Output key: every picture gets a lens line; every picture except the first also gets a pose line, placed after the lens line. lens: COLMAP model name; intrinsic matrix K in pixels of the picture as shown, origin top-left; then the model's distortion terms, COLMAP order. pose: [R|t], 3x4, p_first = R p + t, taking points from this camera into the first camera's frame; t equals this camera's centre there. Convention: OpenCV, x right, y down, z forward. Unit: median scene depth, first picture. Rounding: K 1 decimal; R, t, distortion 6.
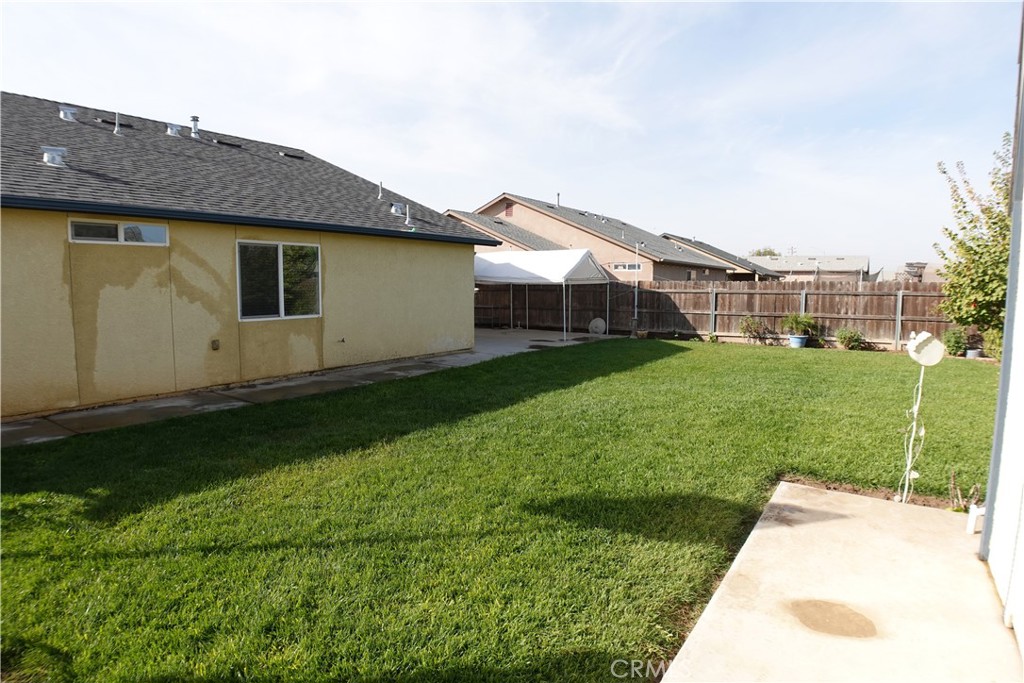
lens RADIAL K [[582.0, 0, 509.5], [0, 582.0, 343.5], [0, 0, 1]] dist [-0.101666, 0.020809]
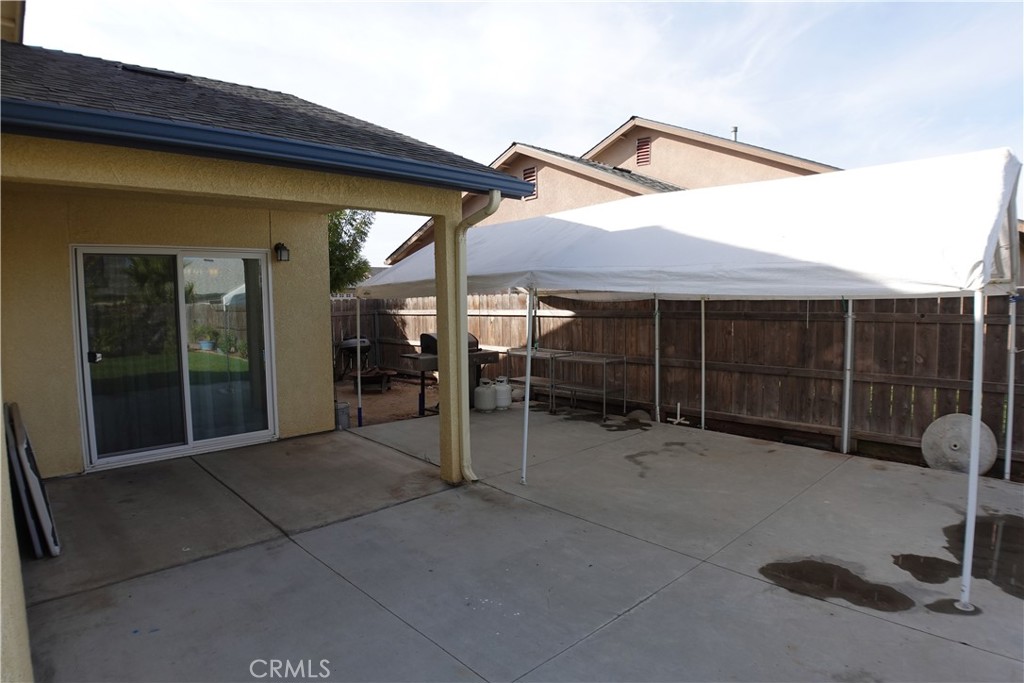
lens RADIAL K [[582.0, 0, 509.5], [0, 582.0, 343.5], [0, 0, 1]] dist [-0.101666, 0.020809]
pose [[0.977750, 0.004574, -0.209723, -0.025306], [-0.009033, 0.999753, -0.020306, -0.142965], [0.209578, 0.021748, 0.977550, 1.338264]]
